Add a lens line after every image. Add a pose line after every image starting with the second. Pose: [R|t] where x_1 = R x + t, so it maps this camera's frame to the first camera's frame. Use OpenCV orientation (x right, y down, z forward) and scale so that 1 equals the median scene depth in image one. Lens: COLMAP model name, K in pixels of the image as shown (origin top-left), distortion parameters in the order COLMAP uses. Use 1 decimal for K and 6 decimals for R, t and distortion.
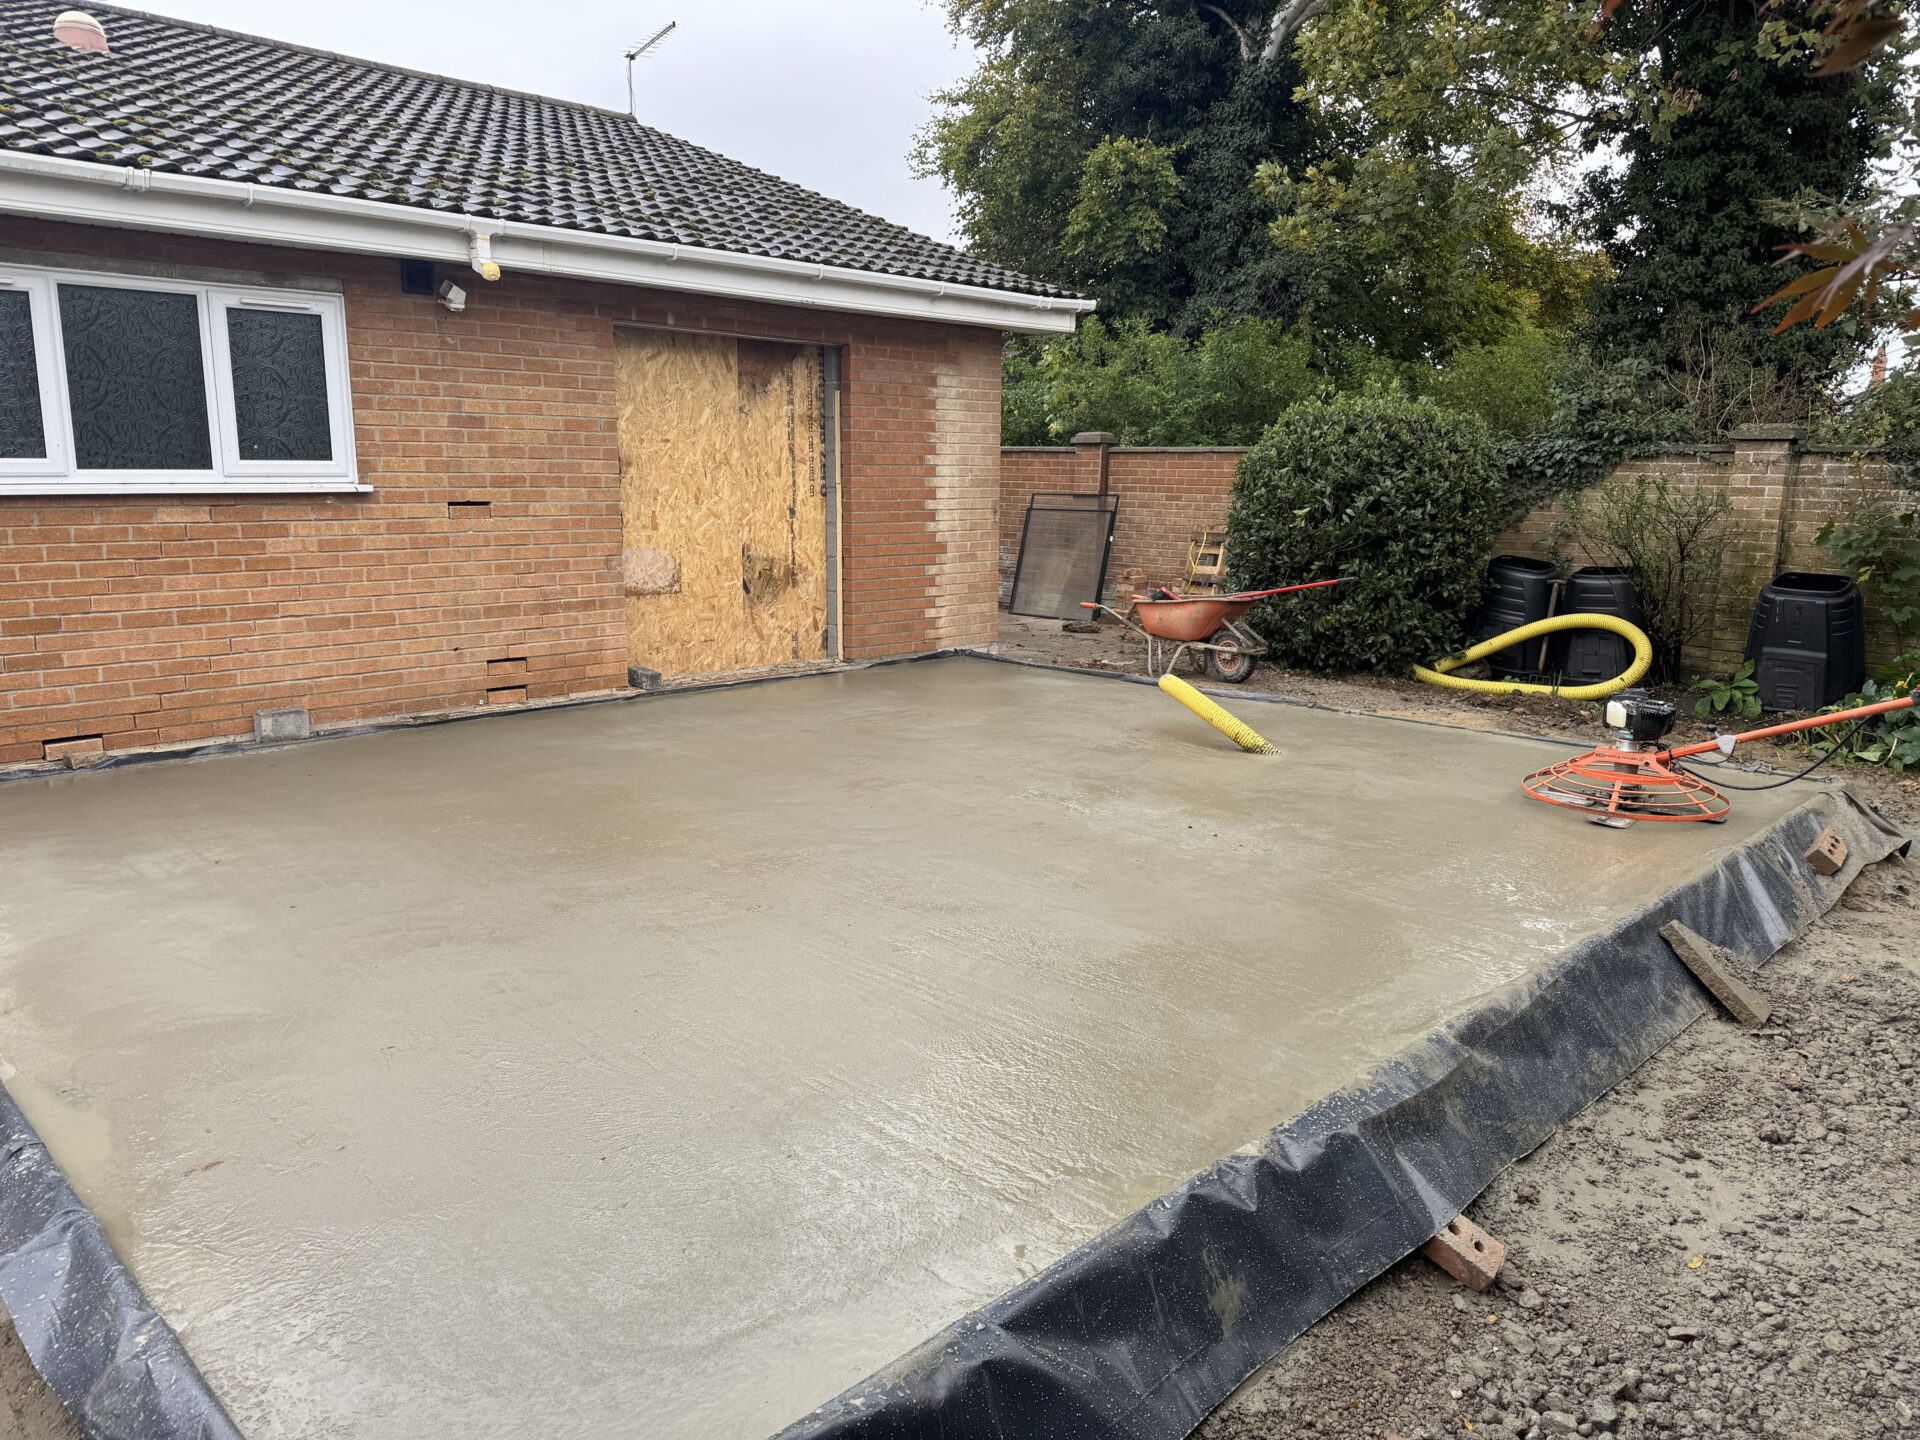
lens RADIAL K [[1330.9, 0, 960.0], [0, 1330.9, 720.0], [0, 0, 1]] dist [0.000911, -0.001006]
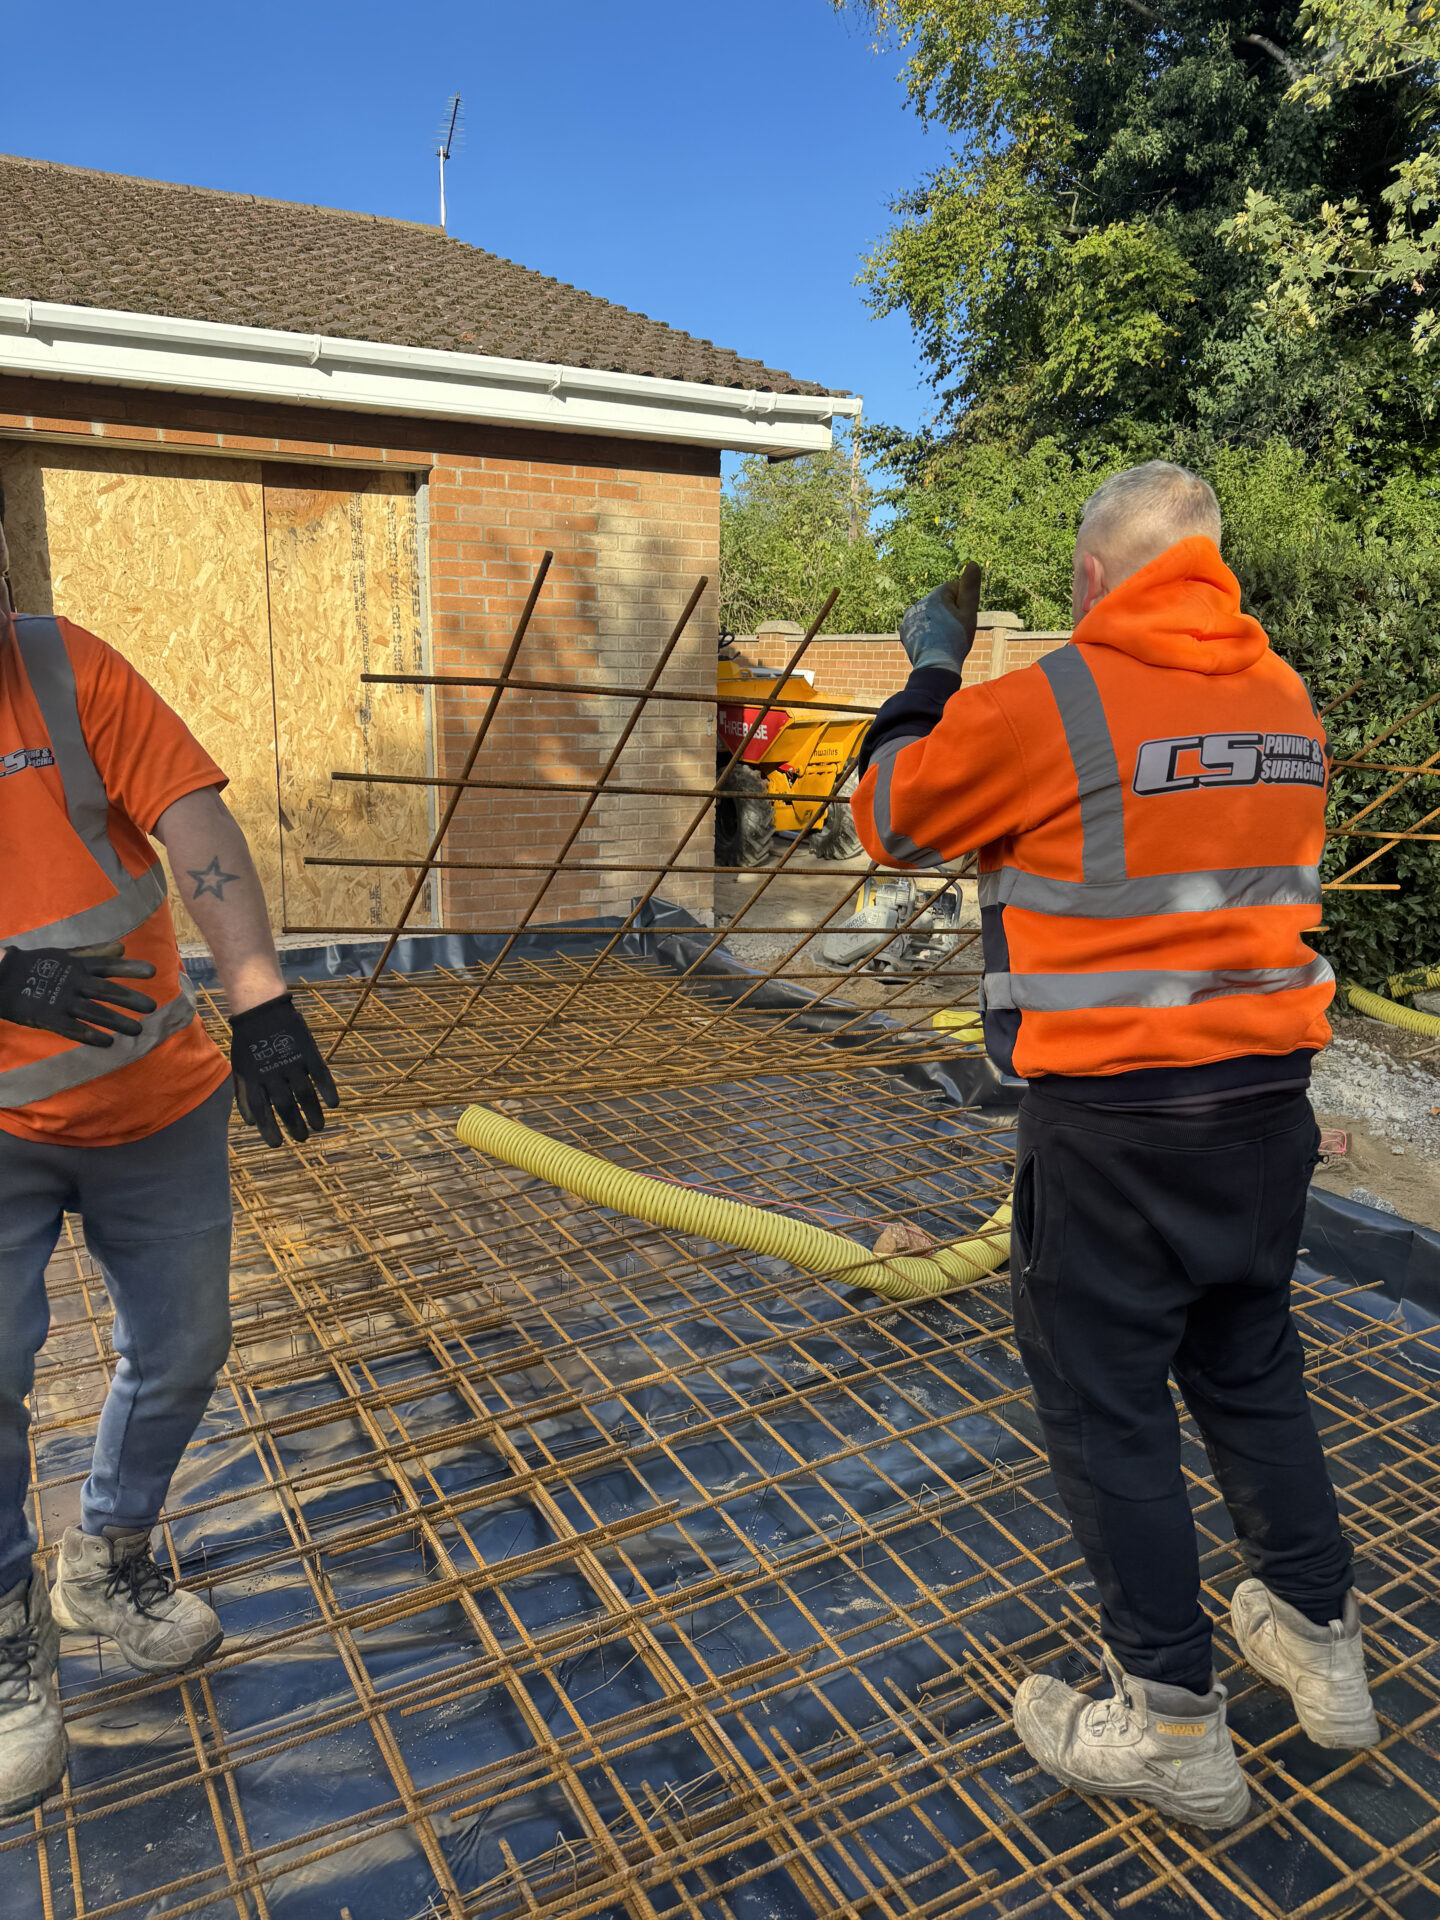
lens RADIAL K [[1376.1, 0, 720.0], [0, 1376.1, 960.0], [0, 0, 1]] dist [0.001953, -0.040417]
pose [[0.960997, 0.065174, -0.268769, 0.289506], [-0.059843, 0.997815, 0.027987, -0.067757], [0.270006, -0.010812, 0.962798, 0.405437]]
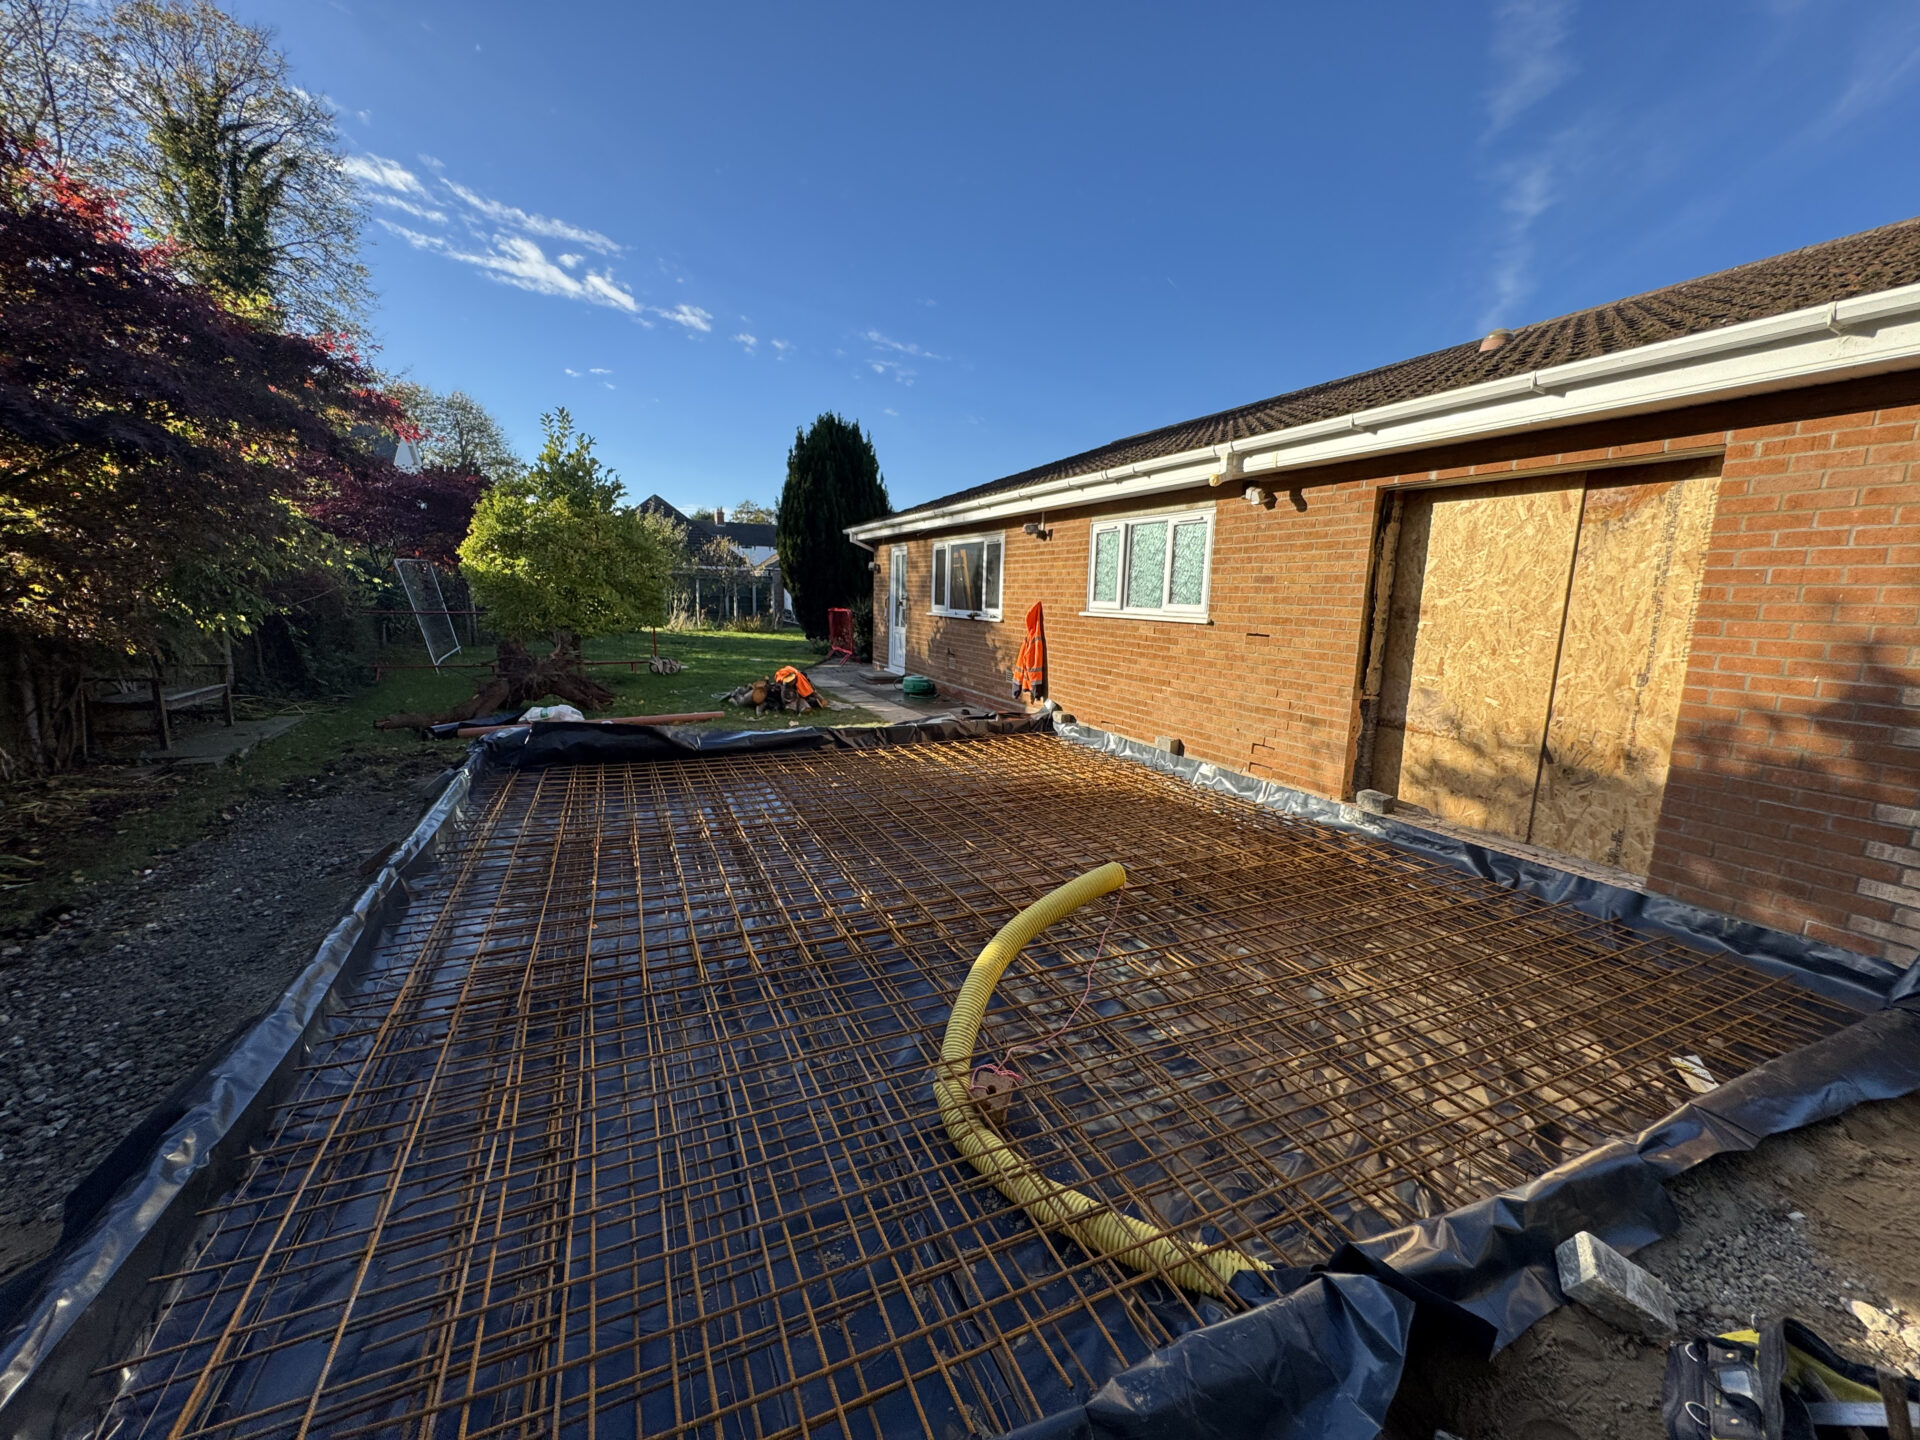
lens RADIAL K [[768.3, 0, 960.0], [0, 768.3, 720.0], [0, 0, 1]] dist [0.001342, 0.000159]
pose [[-0.358410, 0.143765, -0.922428, 0.489858], [-0.190752, 0.955948, 0.223106, -0.179419], [0.913869, 0.255918, -0.315198, 0.892312]]
